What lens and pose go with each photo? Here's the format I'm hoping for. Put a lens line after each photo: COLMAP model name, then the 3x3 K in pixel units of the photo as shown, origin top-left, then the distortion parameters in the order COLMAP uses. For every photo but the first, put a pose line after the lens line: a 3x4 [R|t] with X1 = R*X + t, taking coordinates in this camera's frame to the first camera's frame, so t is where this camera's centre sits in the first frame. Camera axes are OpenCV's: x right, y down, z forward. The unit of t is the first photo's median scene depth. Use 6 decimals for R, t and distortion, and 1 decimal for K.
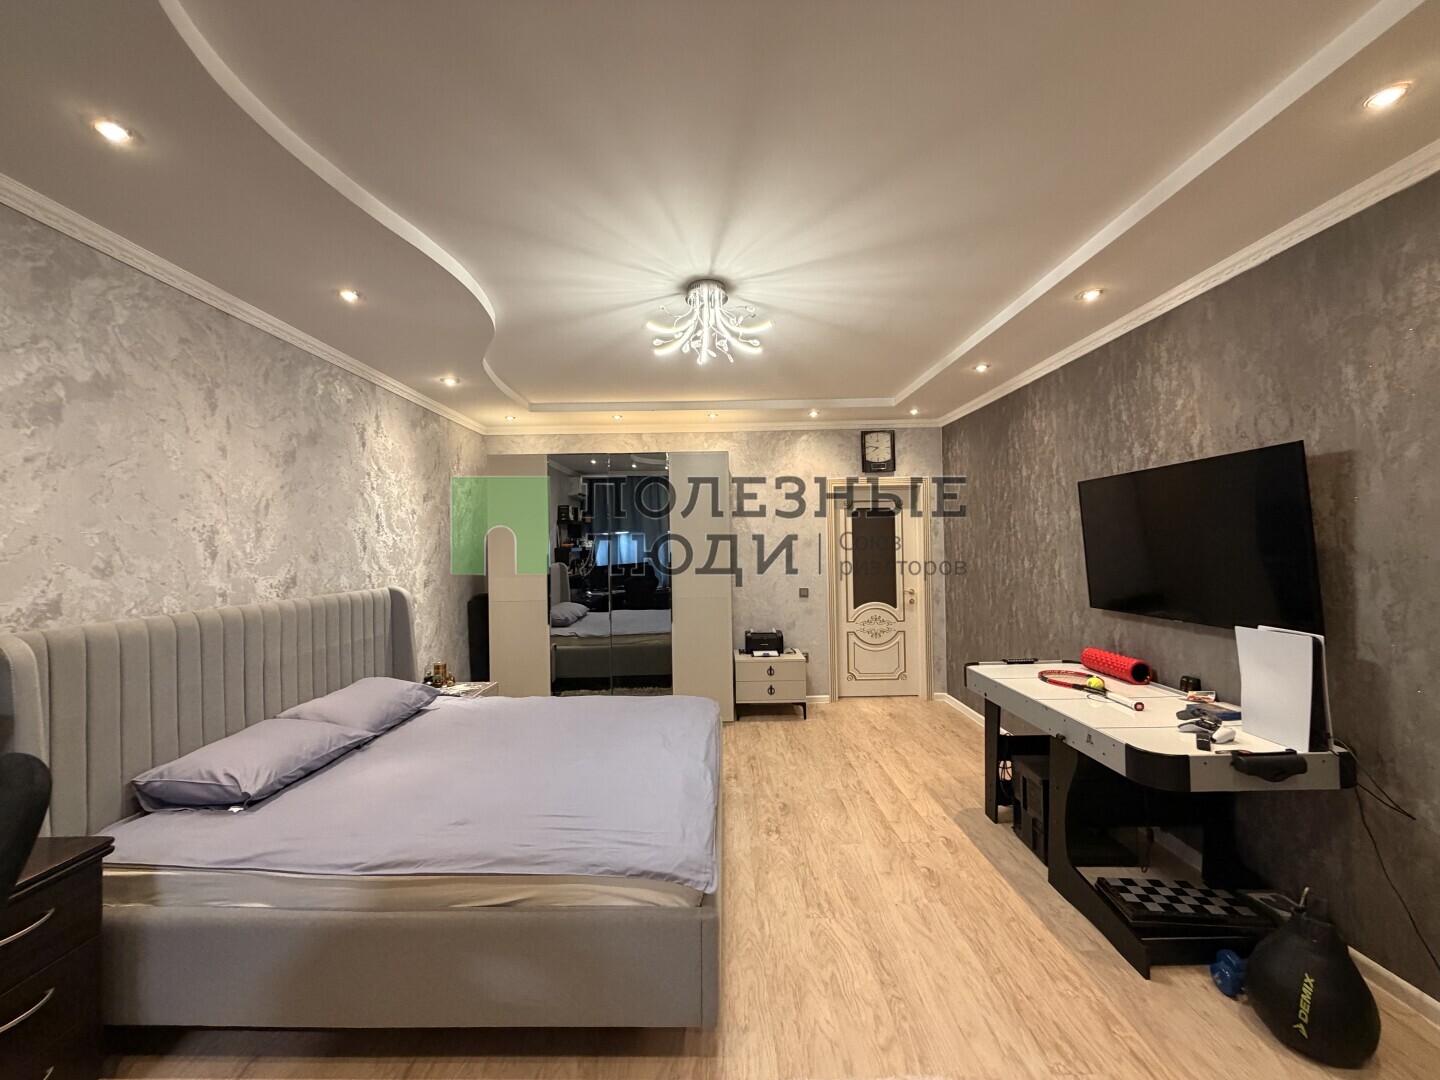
lens RADIAL K [[578.5, 0, 714.0], [0, 578.5, 543.0], [0, 0, 1]] dist [-0.000121, -0.000022]
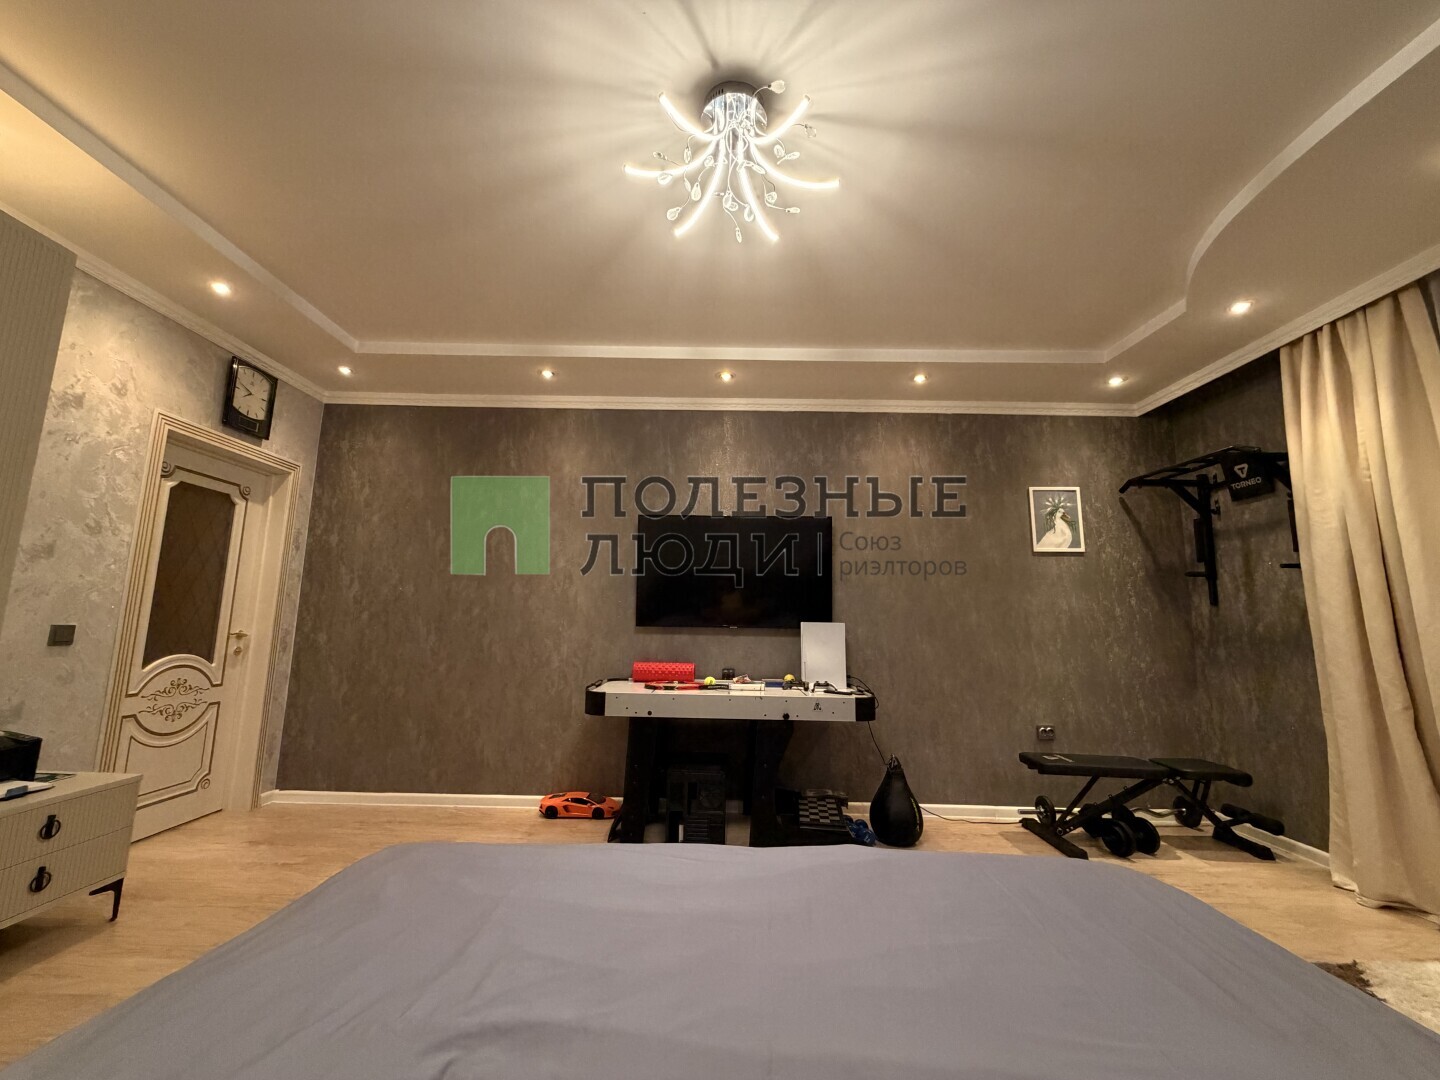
lens RADIAL K [[578.5, 0, 714.0], [0, 578.5, 543.0], [0, 0, 1]] dist [-0.000121, -0.000022]
pose [[0.007006, 0.158150, 0.987390, -0.303137], [-0.022453, 0.987190, -0.157958, 0.078791], [-0.999723, -0.021063, 0.010467, 0.525085]]
